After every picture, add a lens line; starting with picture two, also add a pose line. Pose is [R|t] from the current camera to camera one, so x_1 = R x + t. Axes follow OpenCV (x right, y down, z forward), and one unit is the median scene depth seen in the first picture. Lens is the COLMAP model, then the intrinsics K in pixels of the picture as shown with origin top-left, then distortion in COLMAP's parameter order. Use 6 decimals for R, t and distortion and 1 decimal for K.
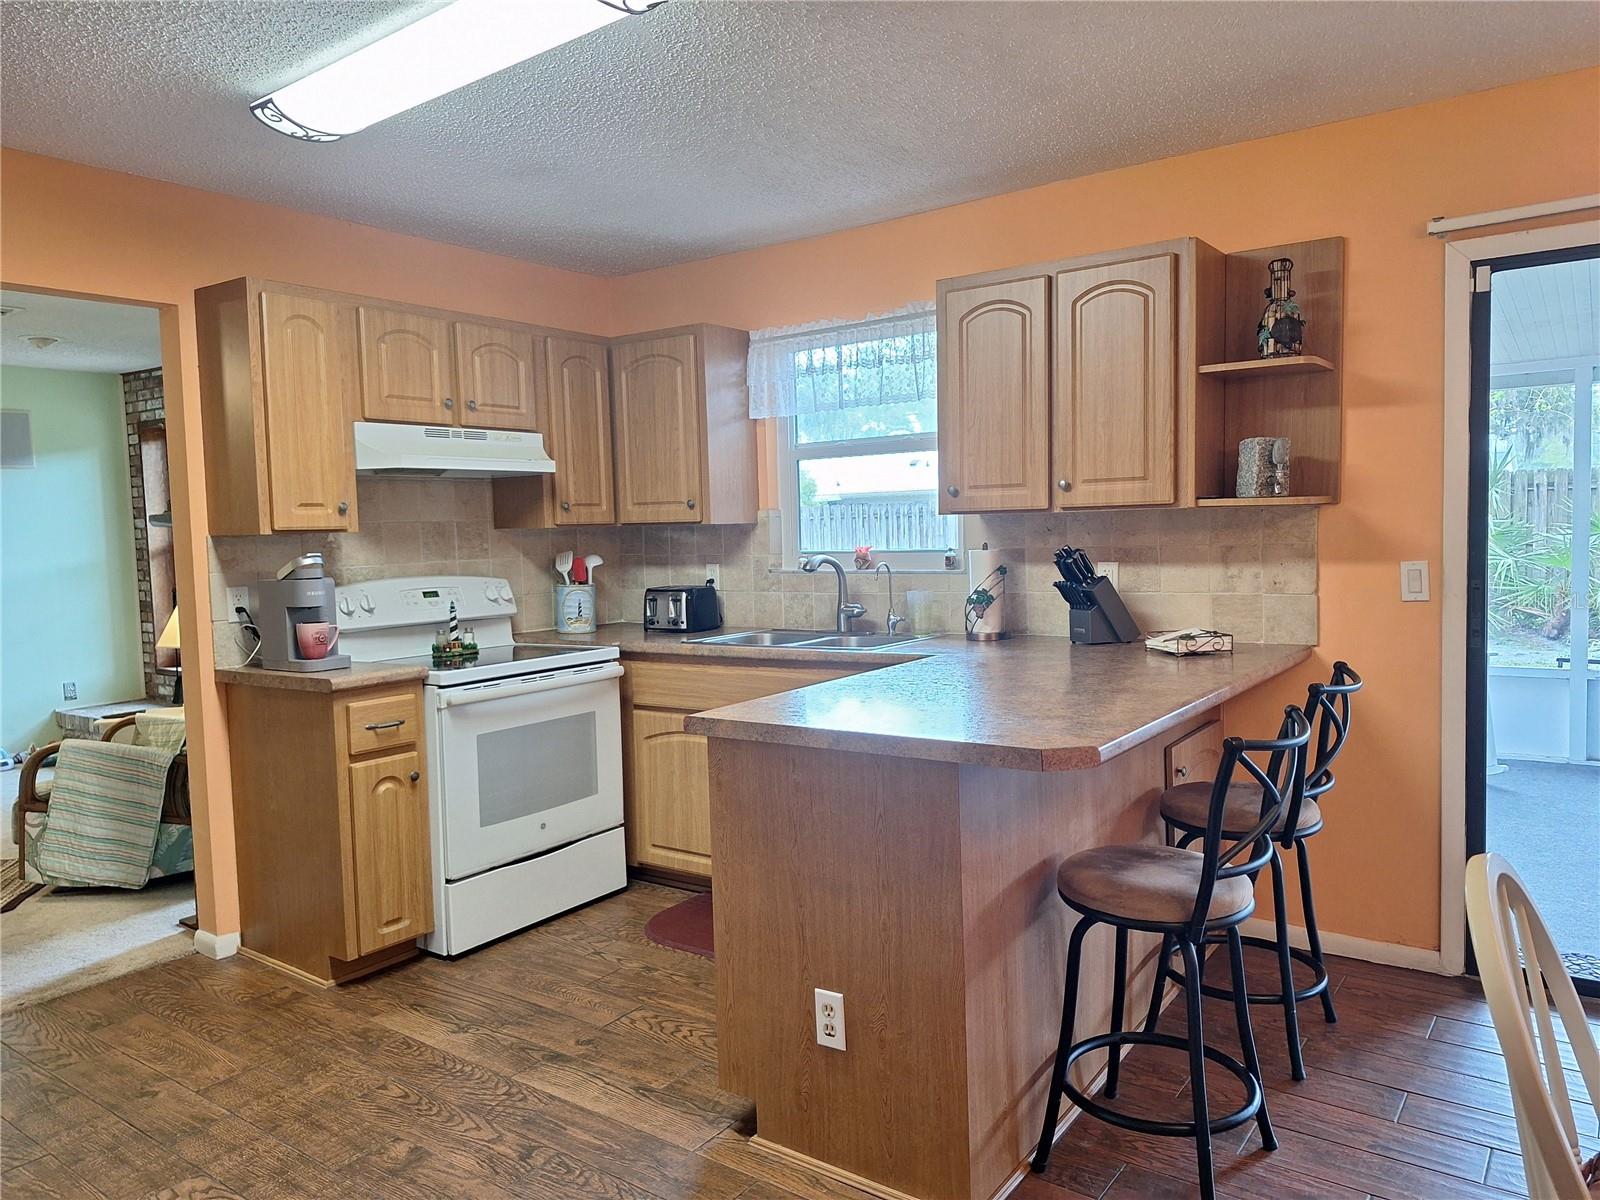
lens RADIAL K [[1118.4, 0, 804.1], [0, 1118.4, 586.1], [0, 0, 1]] dist [0.087379, -0.055175]
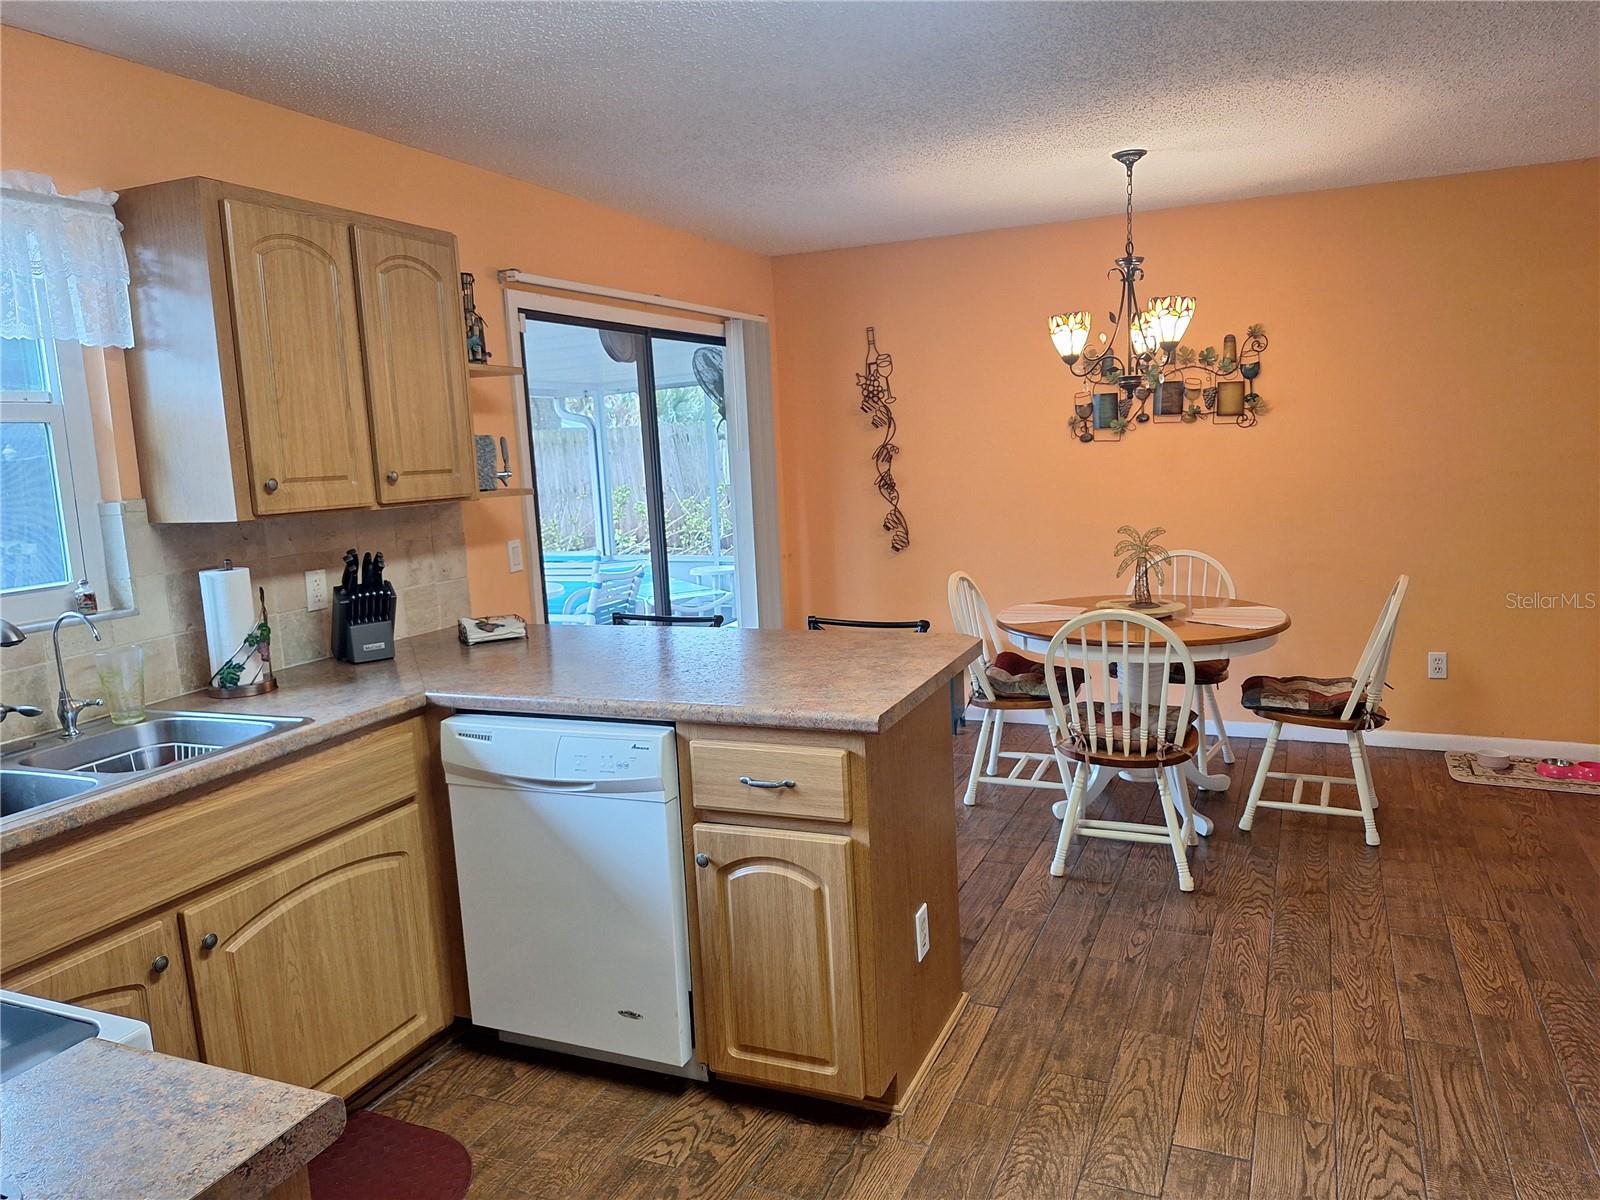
lens RADIAL K [[1118.4, 0, 802.0], [0, 1118.4, 601.2], [0, 0, 1]] dist [0.087379, -0.055175]
pose [[-0.179122, -0.100388, 0.978692, -0.687599], [0.113061, 0.986089, 0.121839, -0.065813], [-0.977309, 0.132476, -0.165281, 0.841985]]
